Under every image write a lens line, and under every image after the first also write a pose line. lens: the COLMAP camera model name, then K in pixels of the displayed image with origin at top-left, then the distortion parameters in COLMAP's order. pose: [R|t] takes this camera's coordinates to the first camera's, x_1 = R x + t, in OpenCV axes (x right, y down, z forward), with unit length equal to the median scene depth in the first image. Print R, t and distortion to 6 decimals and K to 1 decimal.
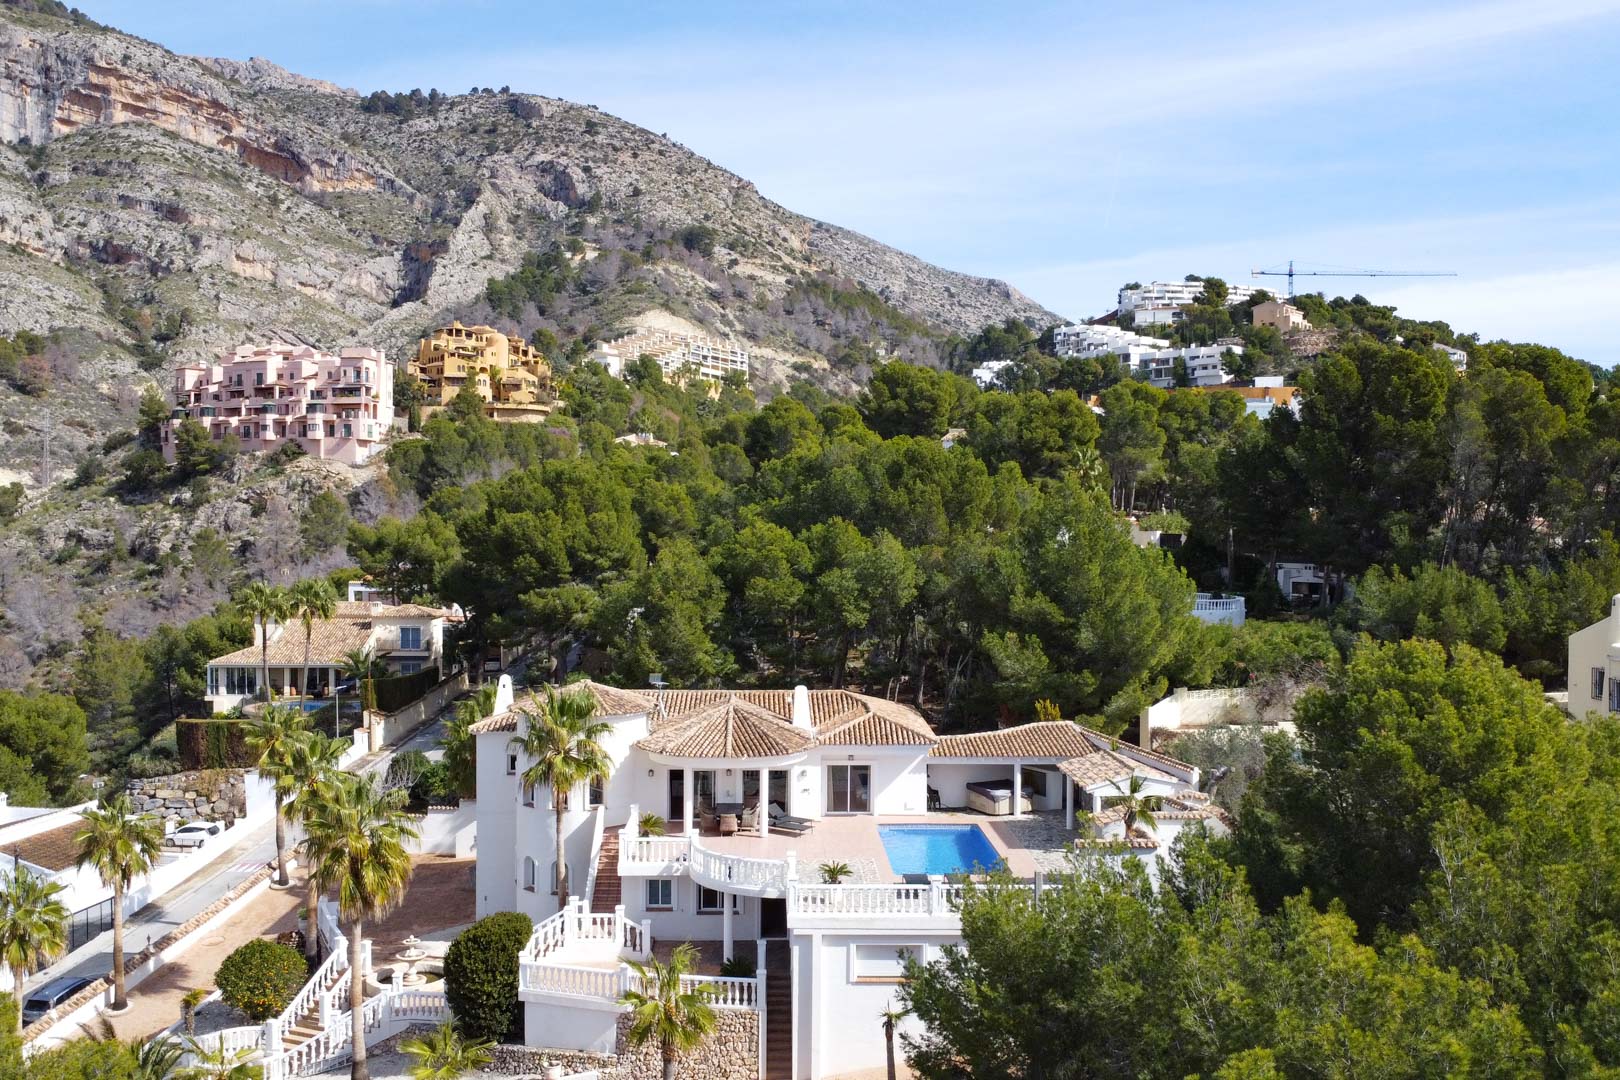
lens RADIAL K [[1366.1, 0, 838.6], [0, 1366.1, 537.8], [0, 0, 1]] dist [-0.011778, -0.041818]
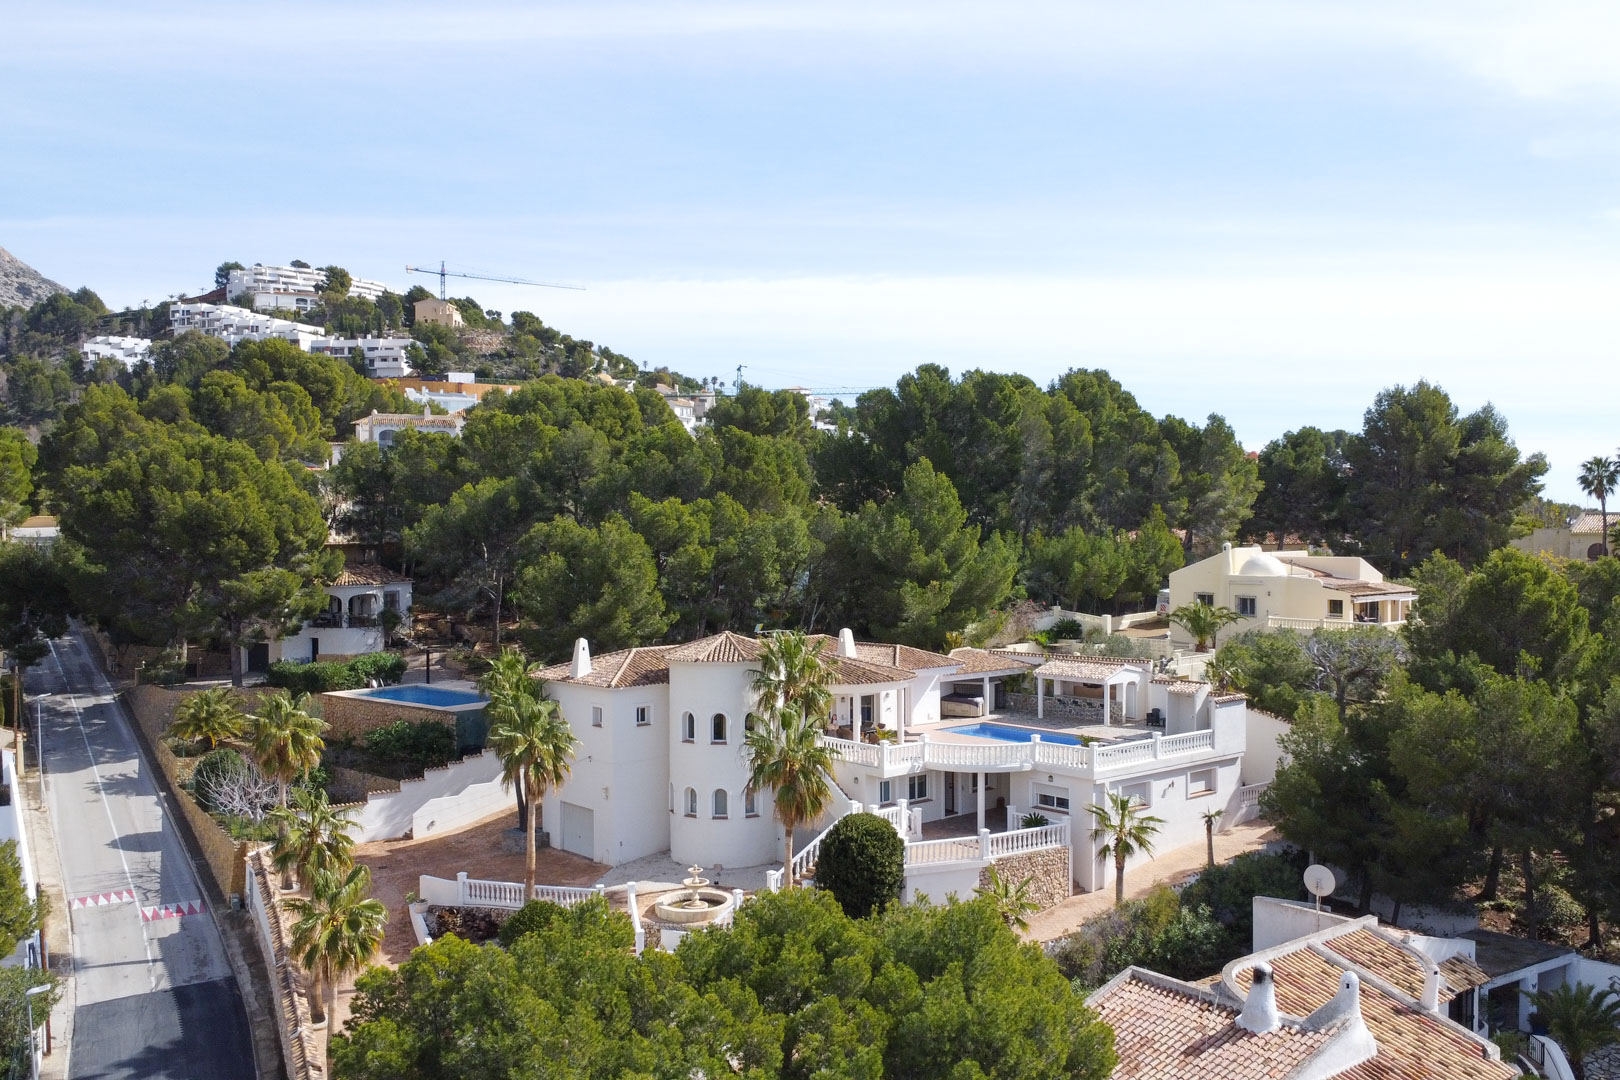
lens RADIAL K [[1366.1, 0, 838.6], [0, 1366.1, 537.8], [0, 0, 1]] dist [-0.011778, -0.041818]
pose [[0.772845, -0.014839, 0.634421, -0.114070], [0.012176, 0.999889, 0.008554, 0.002474], [-0.634477, 0.001114, 0.772941, 0.009068]]
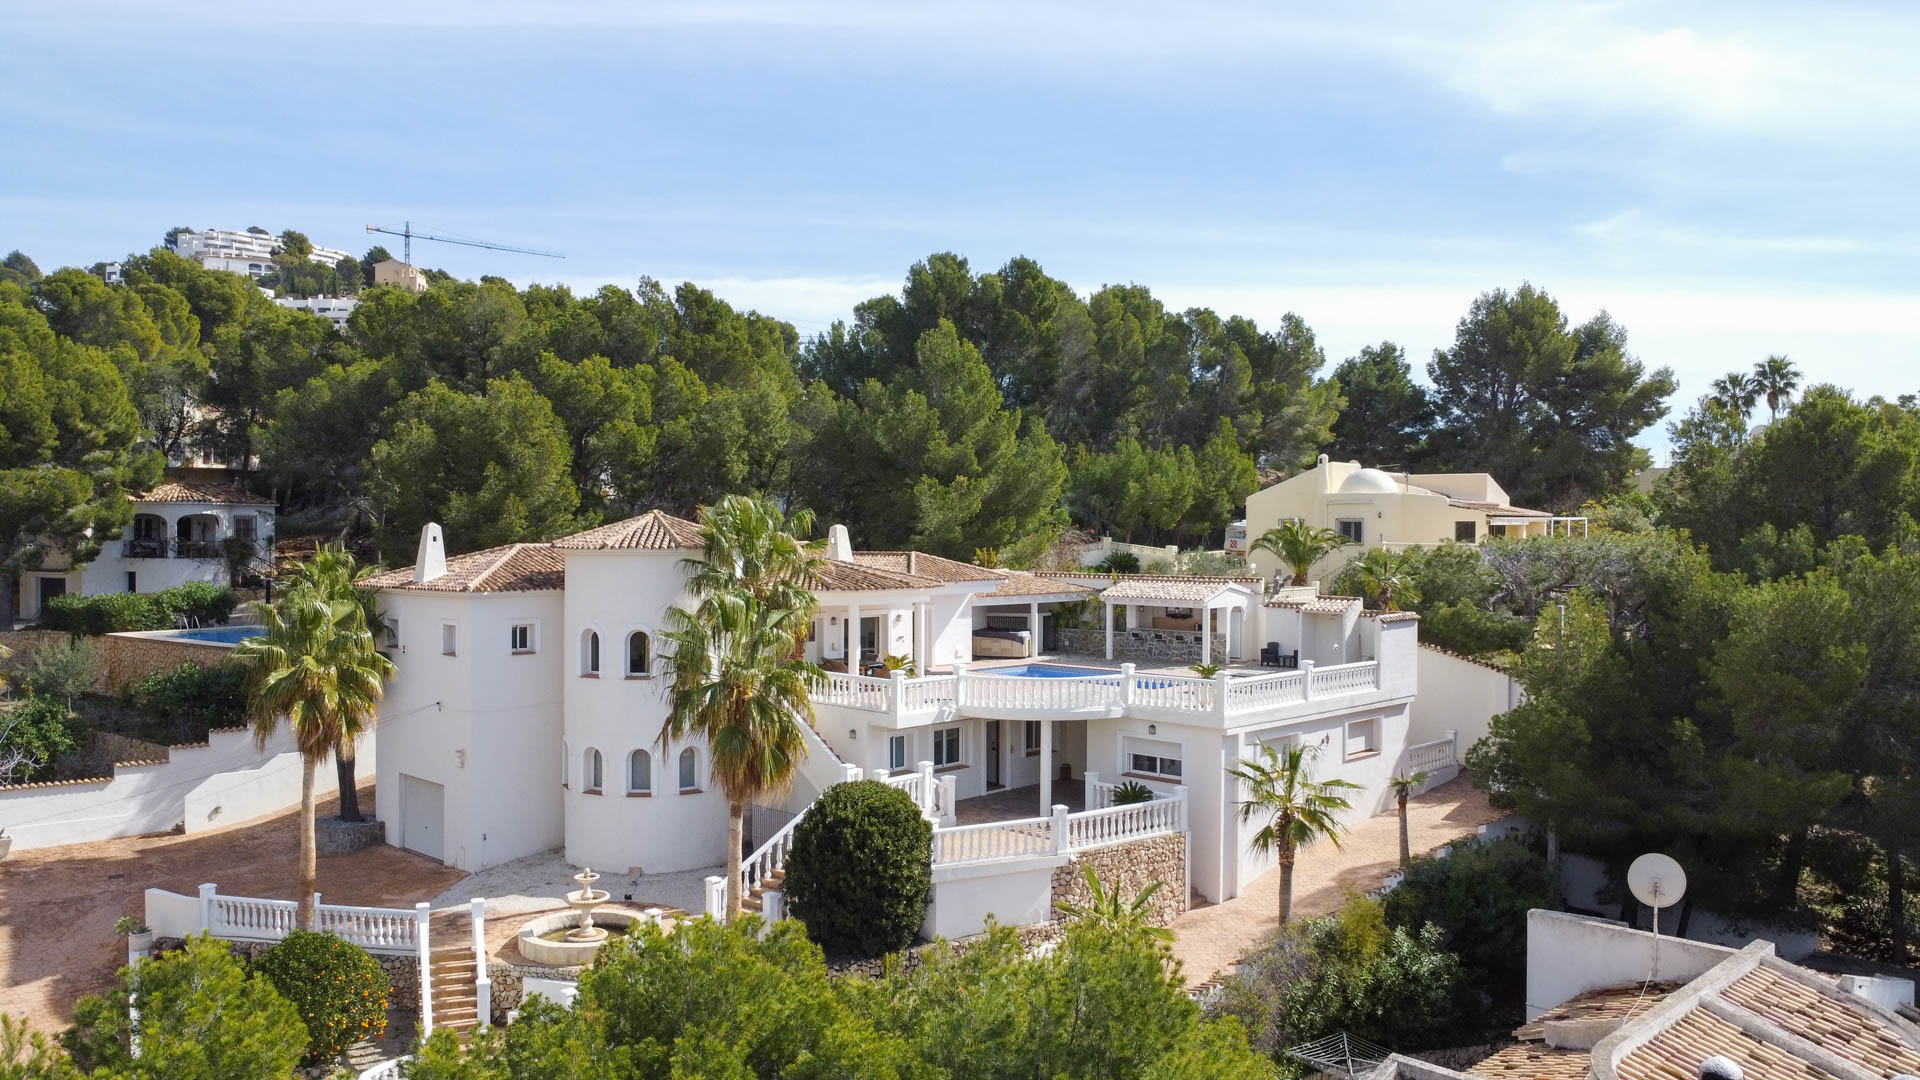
lens RADIAL K [[1376.8, 0, 942.7], [0, 1376.8, 538.4], [0, 0, 1]] dist [-0.011726, -0.041900]
pose [[0.720656, -0.010440, 0.693215, -0.080955], [0.005387, 0.999941, 0.009459, 0.015512], [-0.693272, -0.003082, 0.720669, 0.048838]]
